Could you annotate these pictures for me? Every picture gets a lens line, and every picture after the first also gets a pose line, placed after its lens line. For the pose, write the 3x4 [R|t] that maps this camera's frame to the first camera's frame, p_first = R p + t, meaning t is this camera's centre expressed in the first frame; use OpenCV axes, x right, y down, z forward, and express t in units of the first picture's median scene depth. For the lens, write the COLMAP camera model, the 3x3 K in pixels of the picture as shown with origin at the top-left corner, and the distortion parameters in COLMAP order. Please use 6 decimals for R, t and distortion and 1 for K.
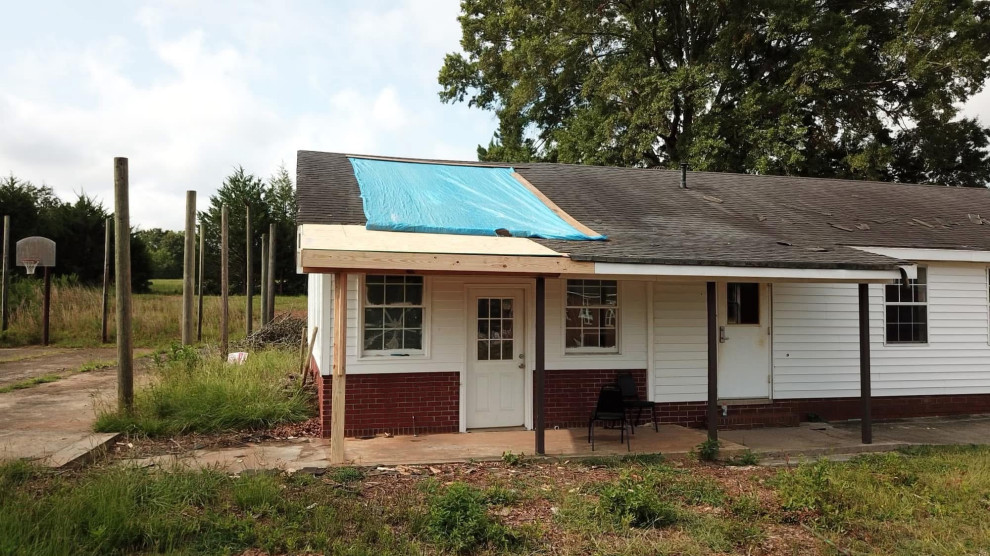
lens RADIAL K [[752.5, 0, 495.0], [0, 752.5, 278.0], [0, 0, 1]] dist [-0.002154, -0.000706]
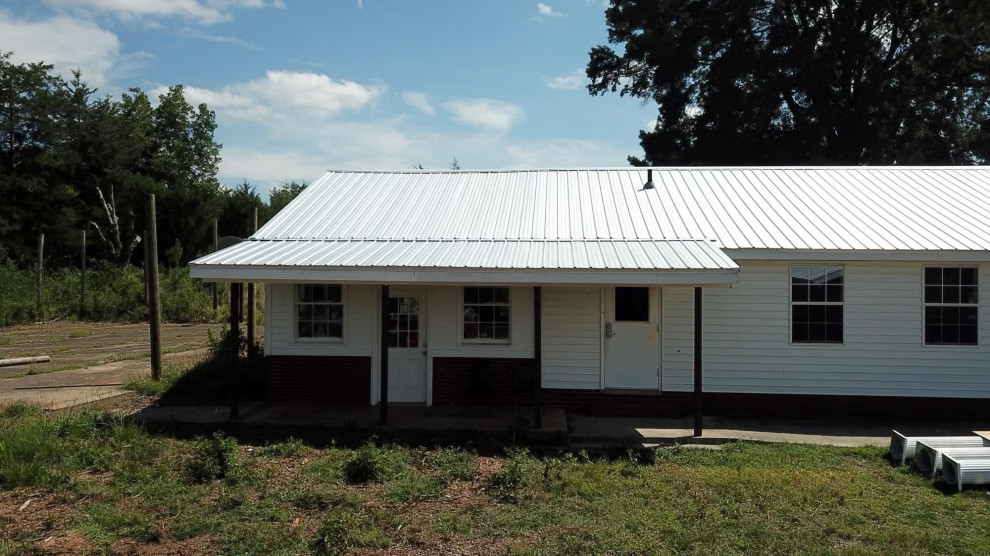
lens RADIAL K [[760.0, 0, 495.0], [0, 760.0, 278.0], [0, 0, 1]] dist [0.009132, -0.004032]
pose [[0.948286, -0.001087, -0.317414, 0.448713], [0.008359, 0.999733, 0.021547, -0.024694], [0.317306, -0.023086, 0.948042, -0.097929]]
